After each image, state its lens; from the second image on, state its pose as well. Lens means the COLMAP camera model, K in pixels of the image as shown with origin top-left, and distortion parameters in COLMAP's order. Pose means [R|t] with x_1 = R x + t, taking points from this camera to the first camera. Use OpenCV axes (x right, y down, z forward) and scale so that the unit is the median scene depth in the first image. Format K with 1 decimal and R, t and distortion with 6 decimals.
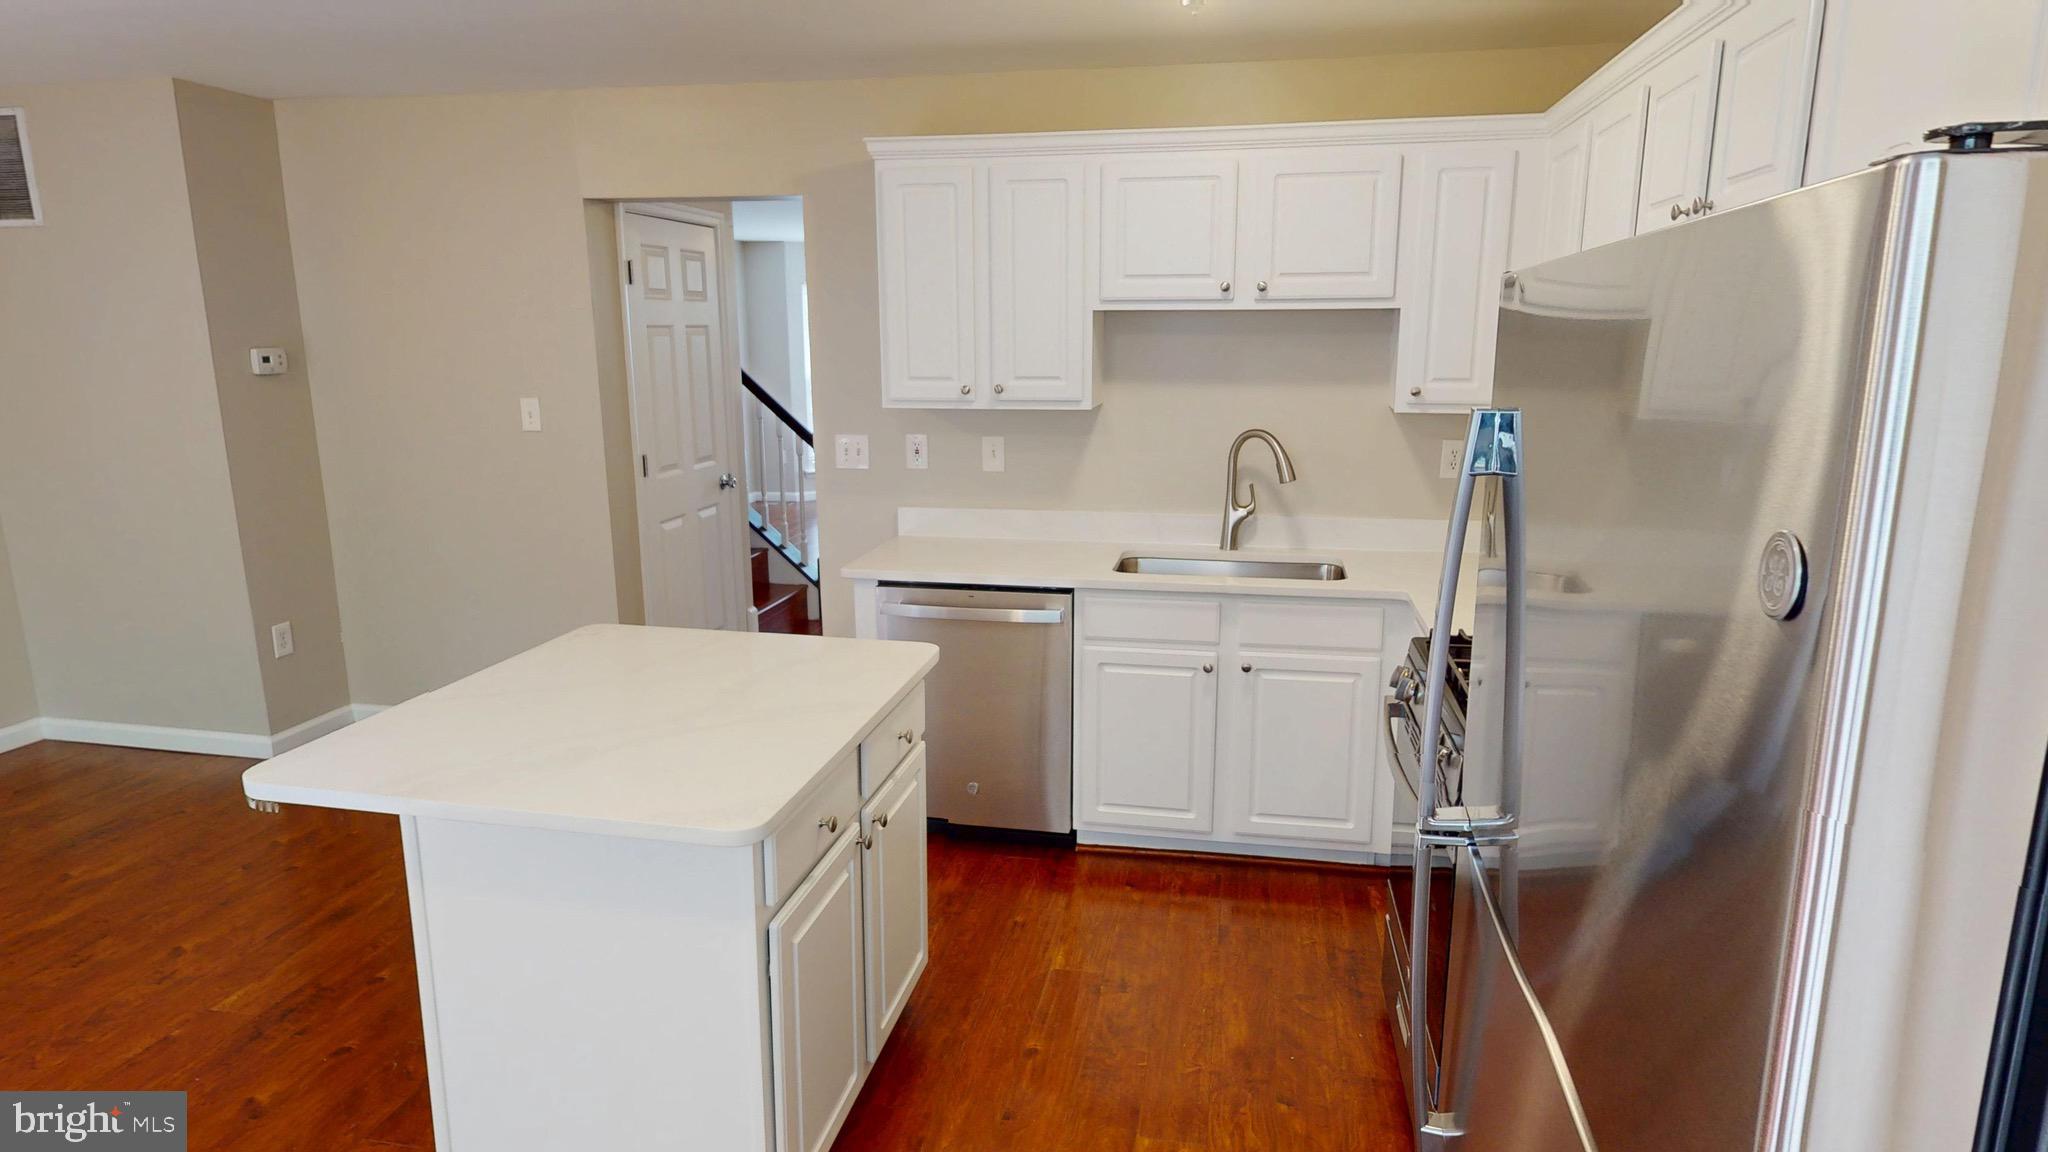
lens RADIAL K [[1173.2, 0, 1004.7], [0, 1173.2, 573.4], [0, 0, 1]] dist [0.031530, 0.001832]
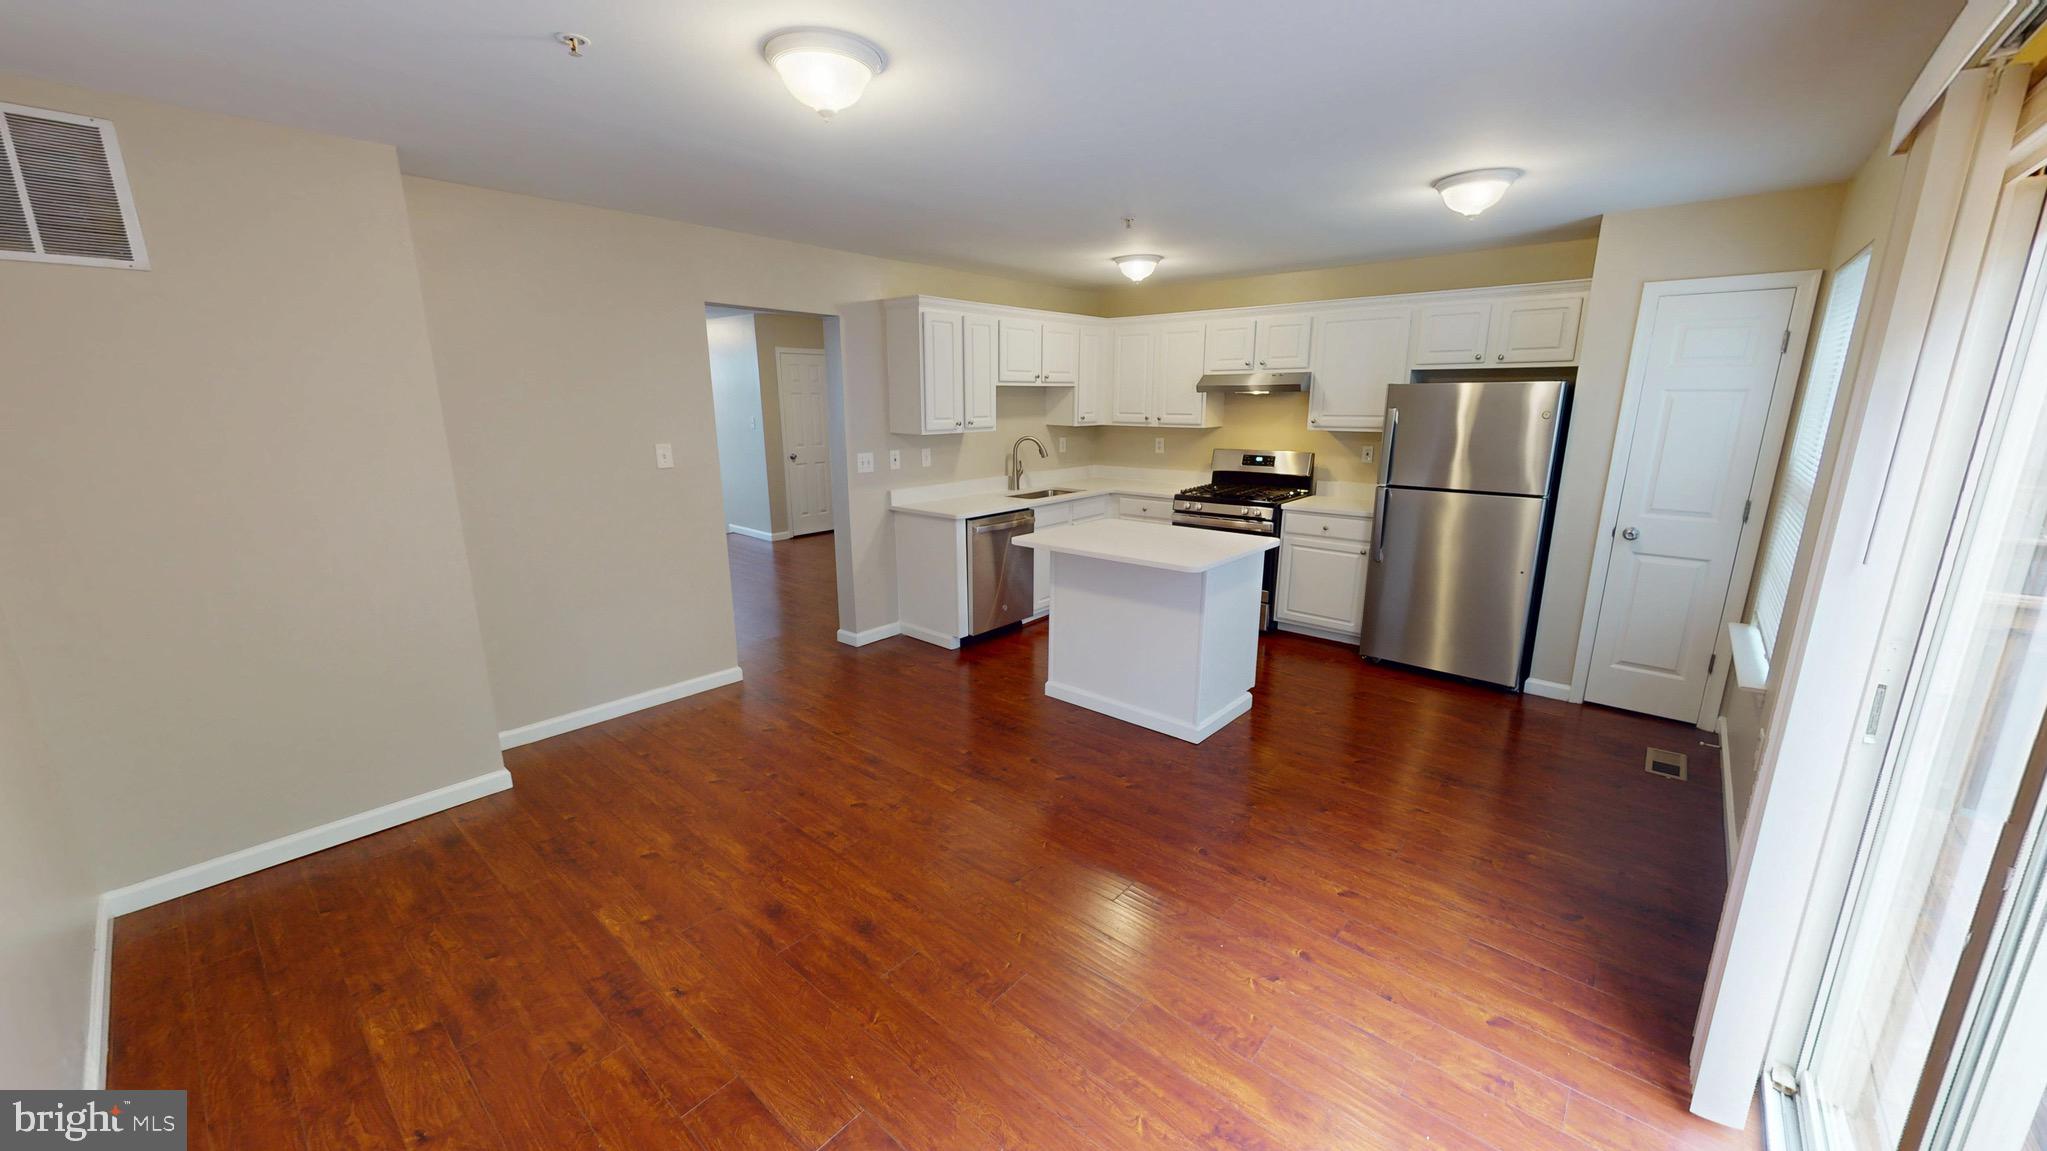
lens RADIAL K [[748.6, 0, 1027.2], [0, 748.6, 585.4], [0, 0, 1]] dist [0.000008, -0.000108]
pose [[0.474820, -0.213431, 0.853811, -1.136016], [0.177033, 0.973481, 0.144894, -0.048674], [-0.862094, 0.082354, 0.500012, 0.263855]]
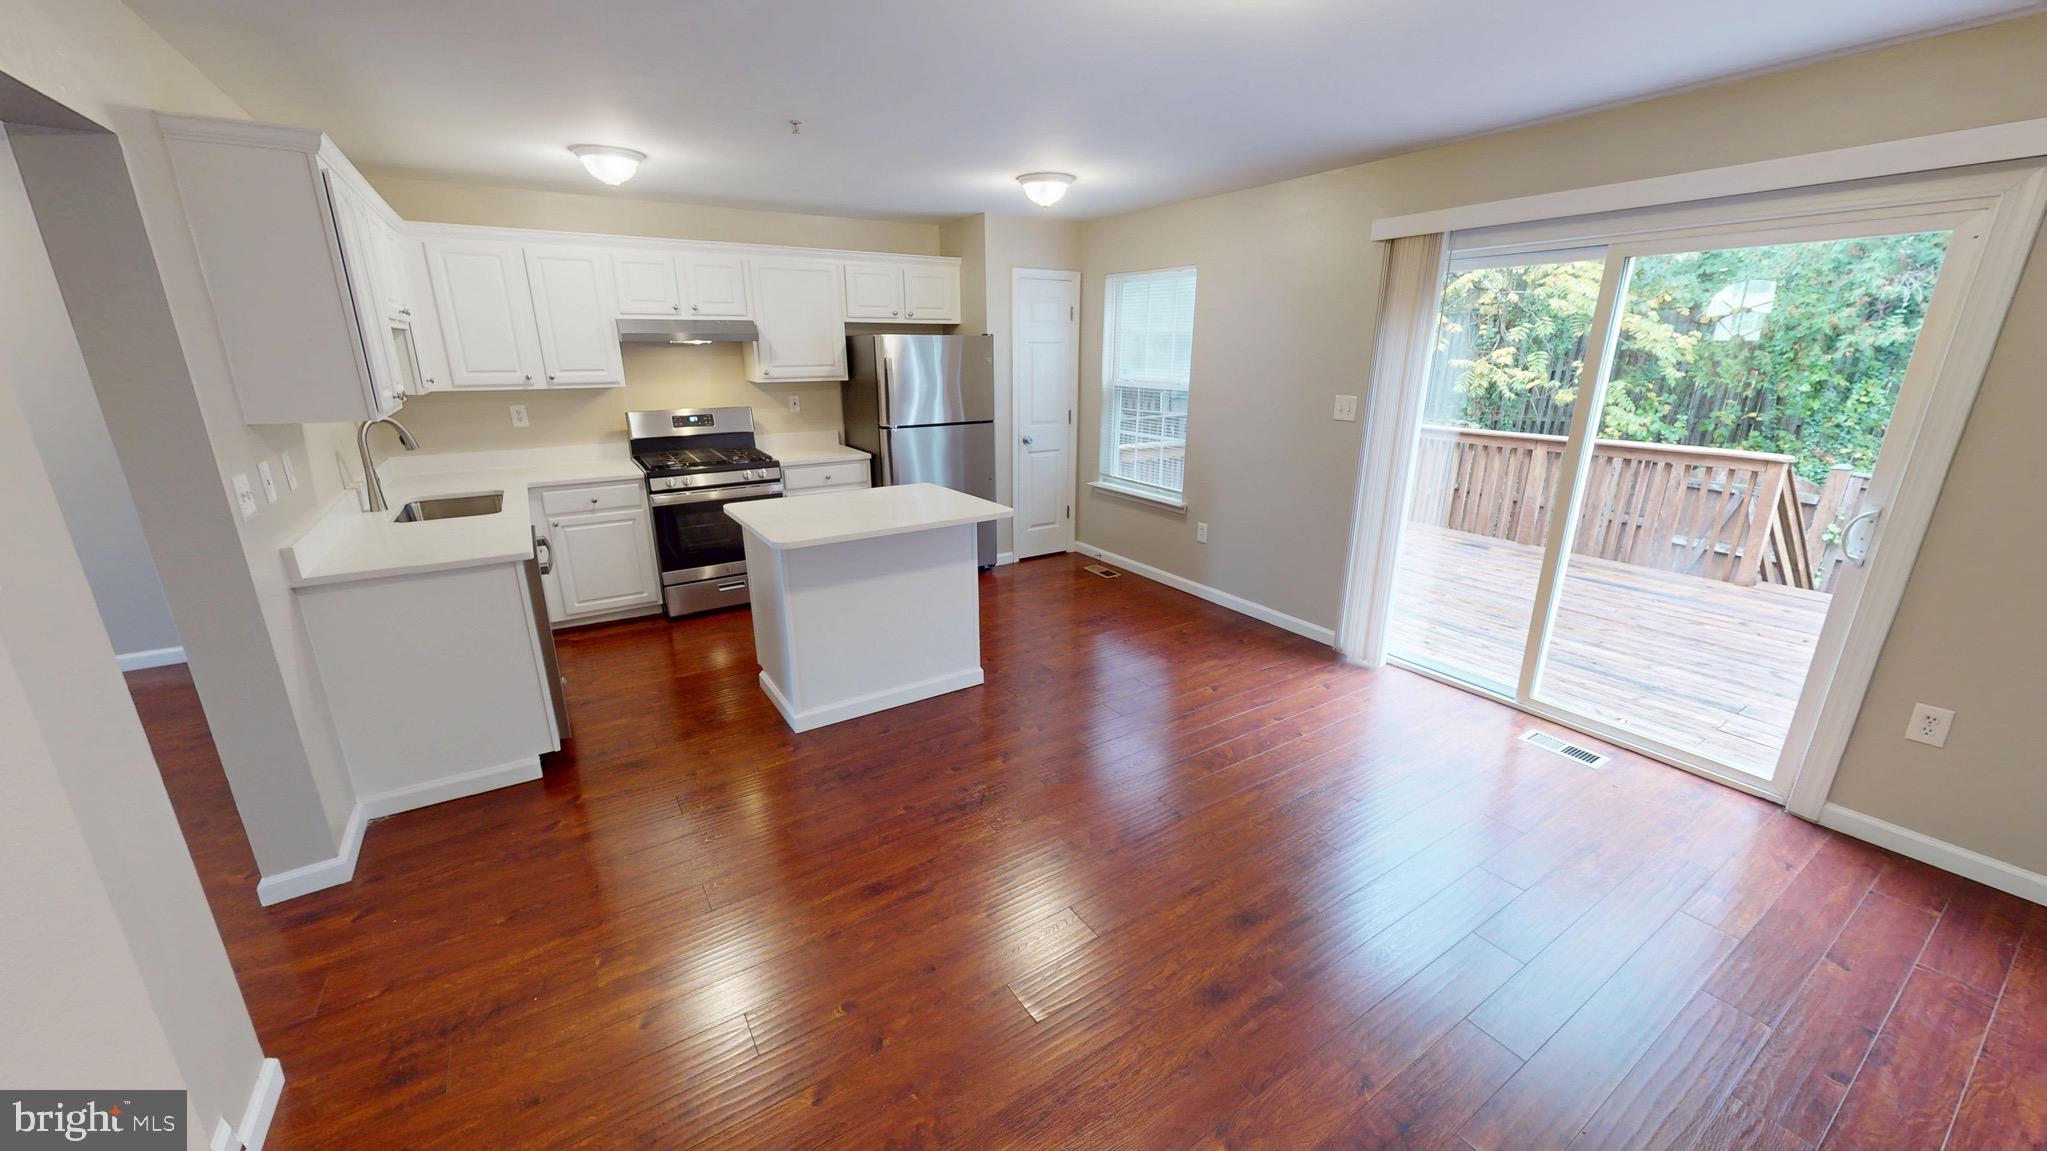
lens RADIAL K [[748.6, 0, 1018.8], [0, 748.6, 583.7], [0, 0, 1]] dist [0.000008, -0.000108]
pose [[-0.707624, -0.208760, 0.675046, -0.945293], [0.145659, 0.891742, 0.428462, -0.212203], [-0.691413, 0.401517, -0.600610, 1.073193]]
